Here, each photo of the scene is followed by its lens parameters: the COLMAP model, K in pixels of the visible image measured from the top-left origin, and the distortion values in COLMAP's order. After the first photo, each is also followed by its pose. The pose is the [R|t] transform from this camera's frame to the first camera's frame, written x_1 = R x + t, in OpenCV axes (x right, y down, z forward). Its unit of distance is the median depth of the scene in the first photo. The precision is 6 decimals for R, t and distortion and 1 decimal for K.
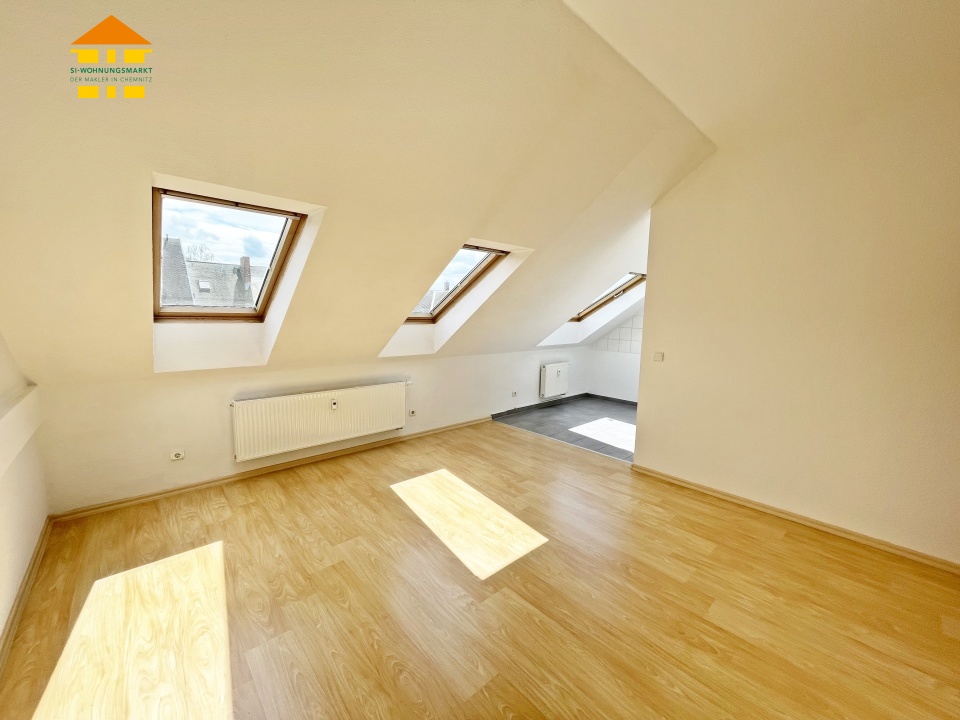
lens RADIAL K [[387.8, 0, 480.0], [0, 387.8, 360.0], [0, 0, 1]] dist [-0.000844, -0.000059]
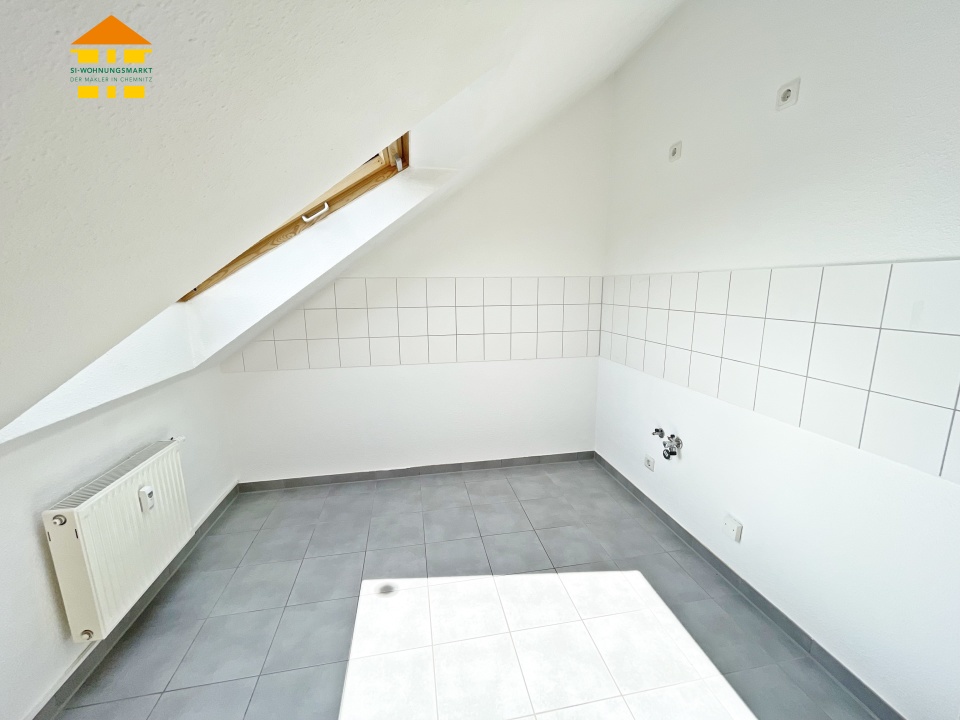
lens RADIAL K [[387.8, 0, 480.0], [0, 387.8, 360.0], [0, 0, 1]] dist [-0.000844, -0.000059]
pose [[0.529803, -0.184252, 0.827865, 0.126156], [0.121831, 0.982527, 0.140707, -0.072715], [-0.839325, 0.026313, 0.542993, 0.681801]]
